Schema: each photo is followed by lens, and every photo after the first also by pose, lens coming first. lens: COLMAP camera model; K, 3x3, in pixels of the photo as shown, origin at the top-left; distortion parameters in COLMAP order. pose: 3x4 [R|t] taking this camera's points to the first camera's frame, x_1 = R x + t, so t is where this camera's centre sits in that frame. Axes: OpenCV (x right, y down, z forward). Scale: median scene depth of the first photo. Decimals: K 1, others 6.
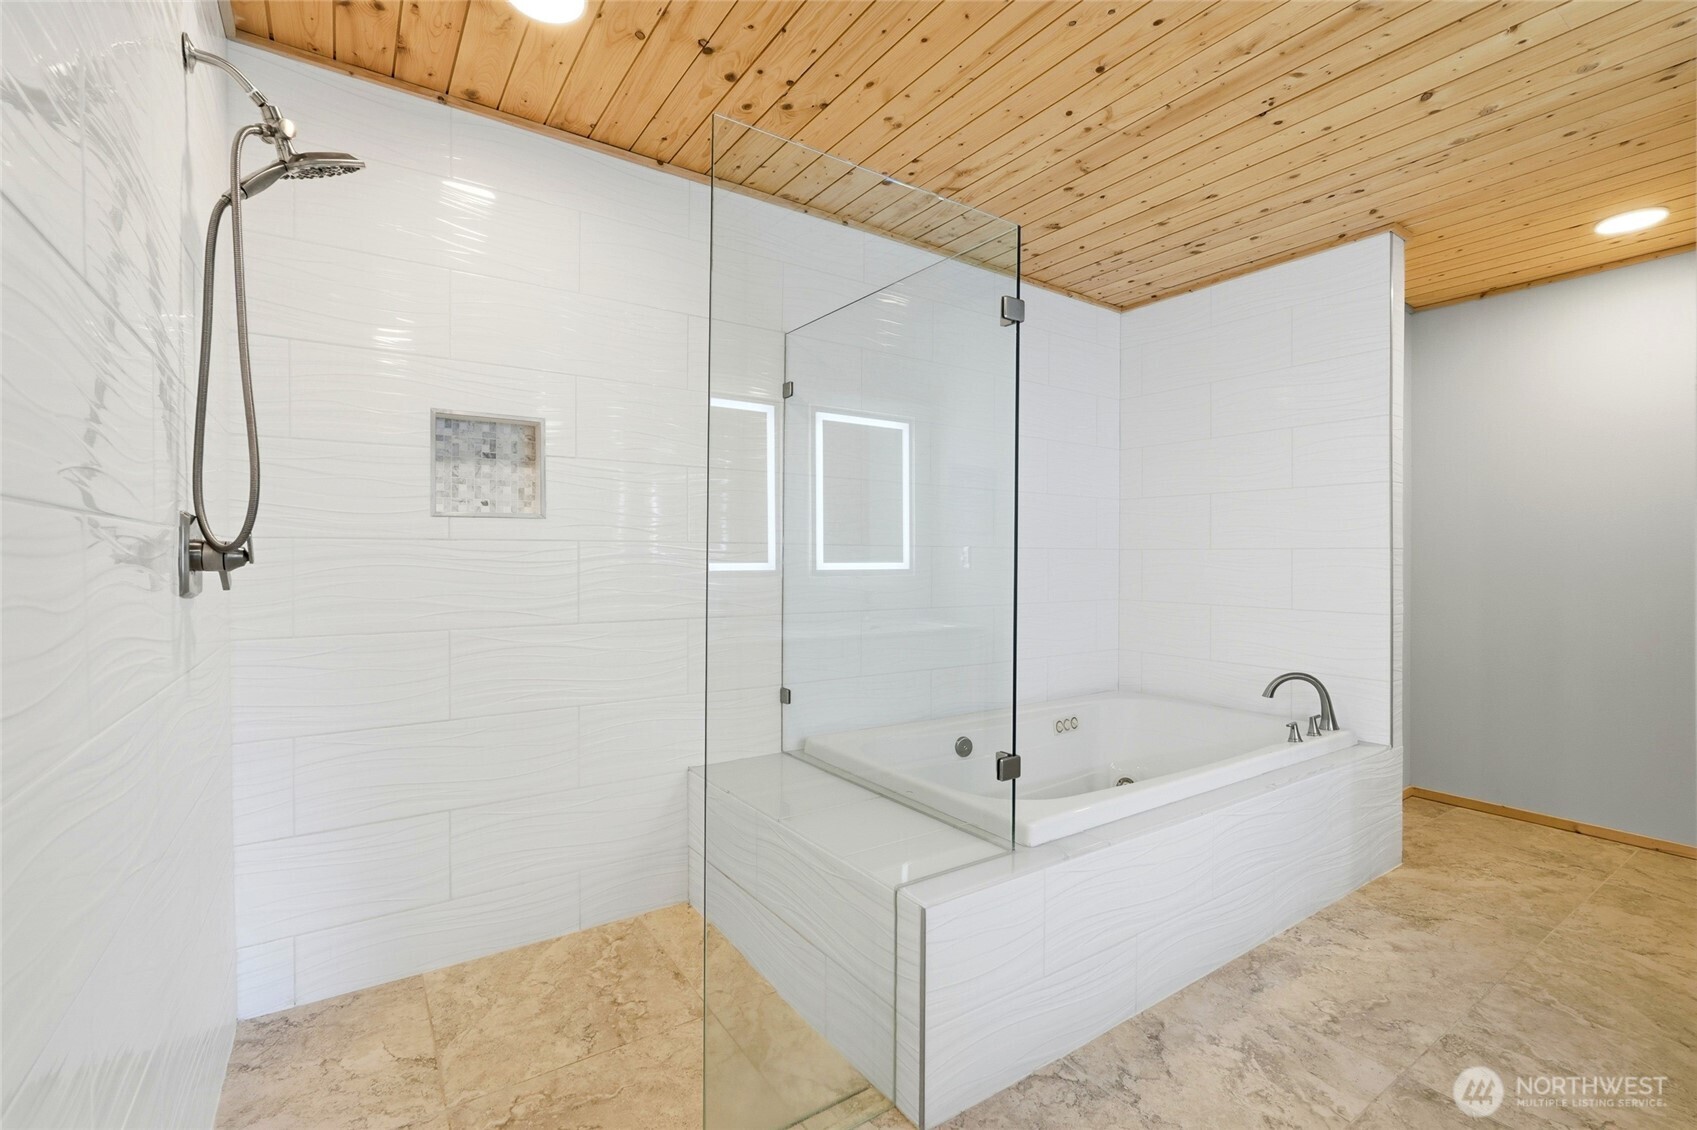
lens RADIAL K [[744.6, 0, 852.4], [0, 744.6, 557.8], [0, 0, 1]] dist [-0.013827, 0.006408]
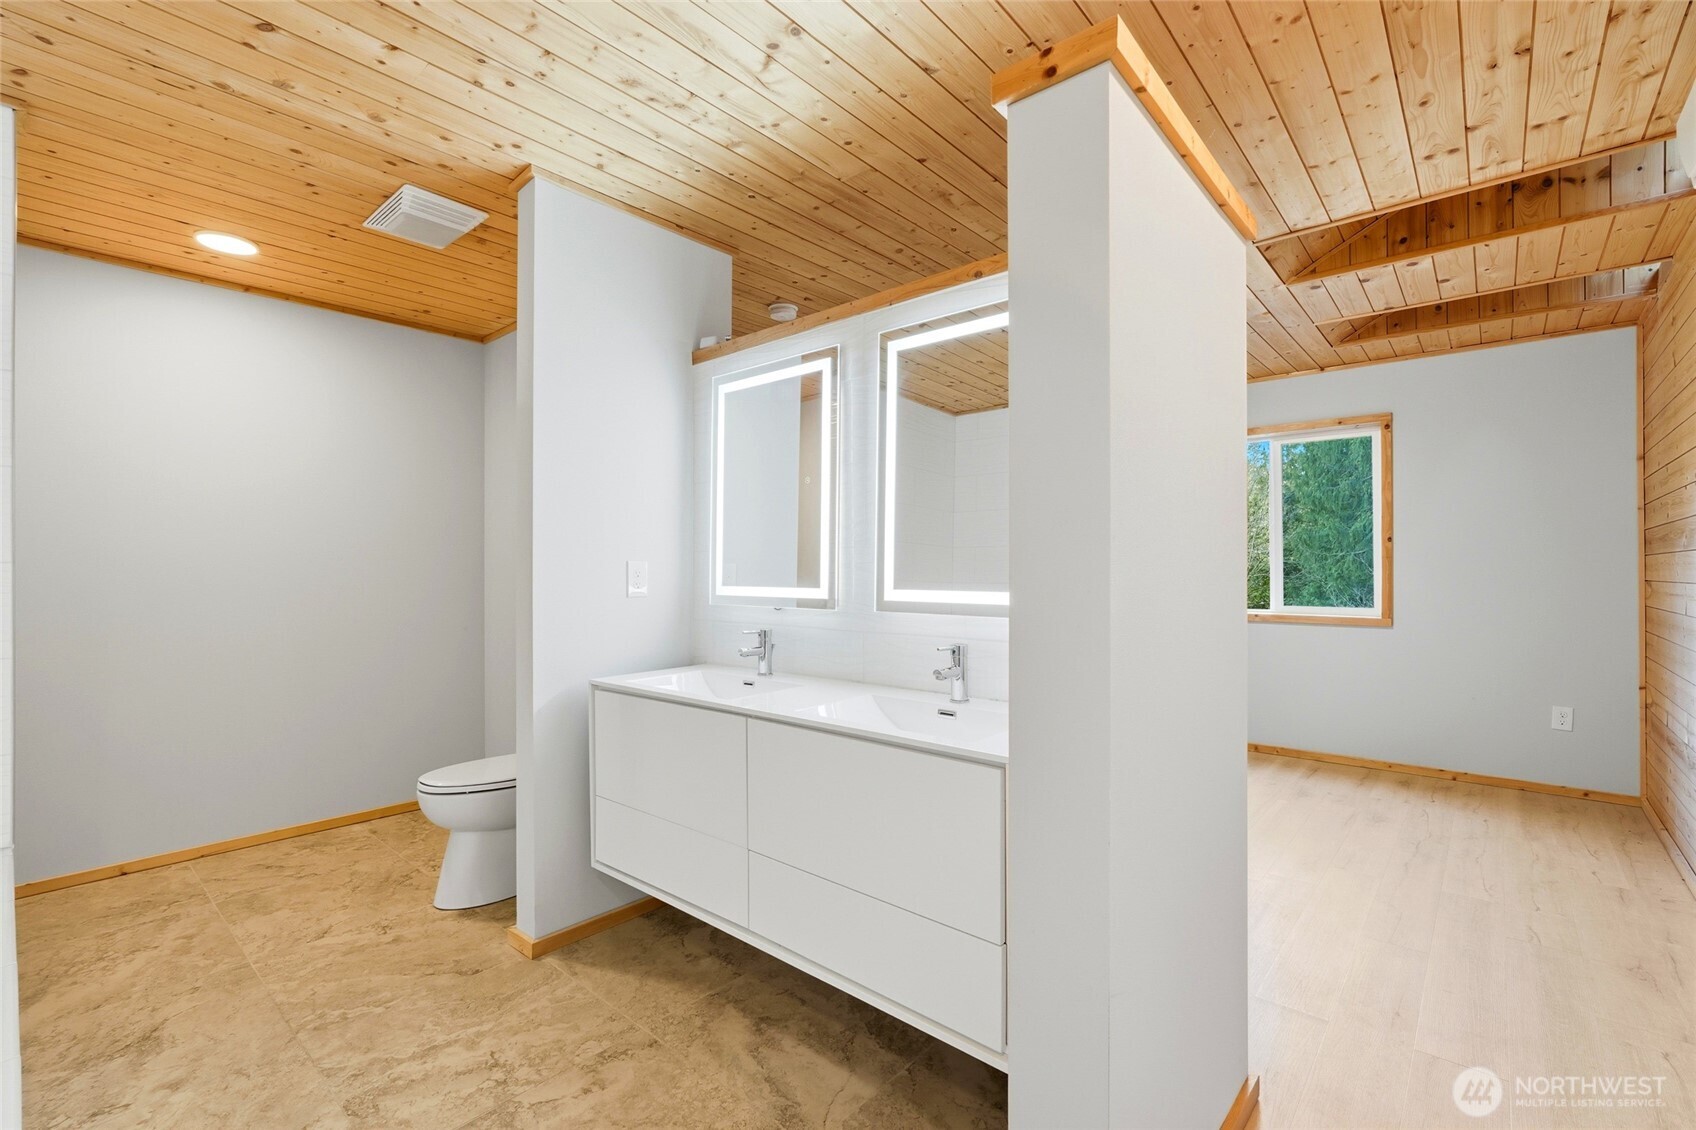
lens RADIAL K [[744.2, 0, 850.7], [0, 744.2, 565.7], [0, 0, 1]] dist [-0.013827, 0.006408]
pose [[-0.246636, 0.001565, 0.969107, -0.164583], [0.003958, 0.999992, -0.000607, -0.007327], [-0.969100, 0.003686, -0.246640, 0.463804]]
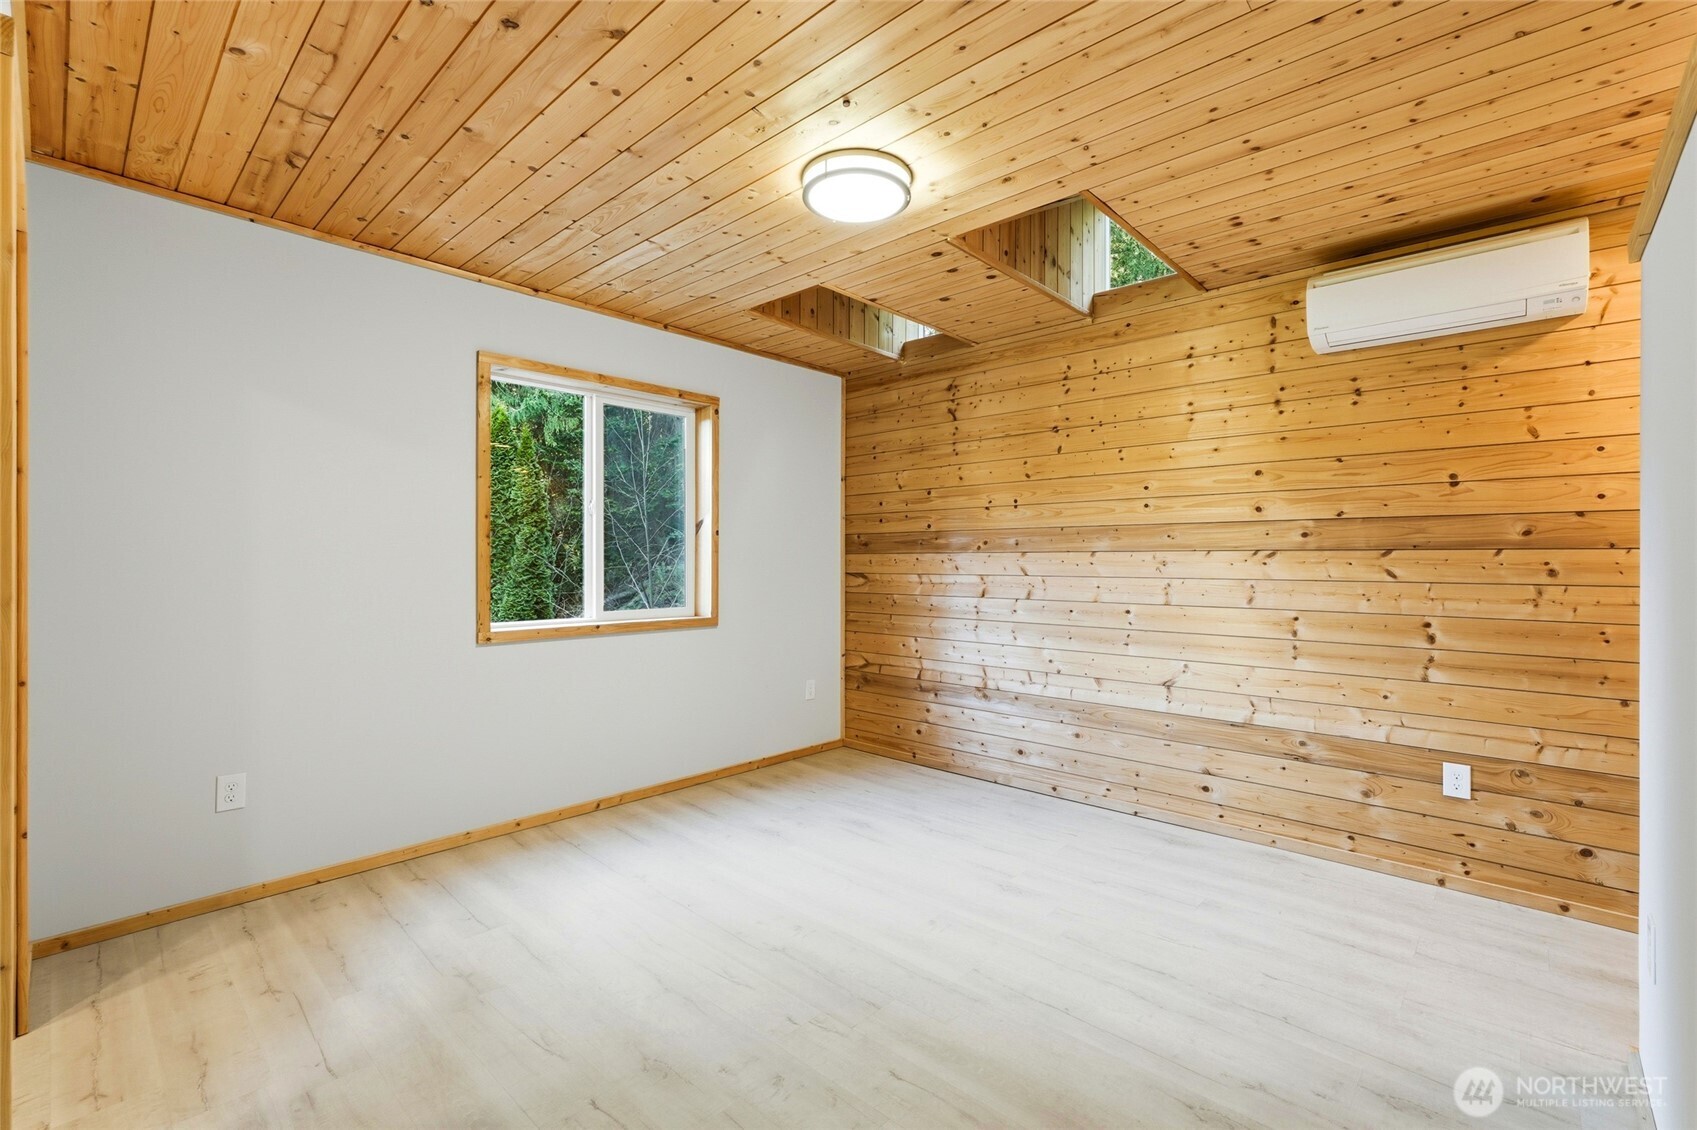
lens RADIAL K [[744.6, 0, 847.0], [0, 744.6, 563.0], [0, 0, 1]] dist [-0.013827, 0.006408]
pose [[-0.976658, -0.006213, -0.214711, -0.034804], [-0.007293, 0.999964, 0.004239, -0.007382], [0.214677, 0.005706, -0.976668, 0.464876]]
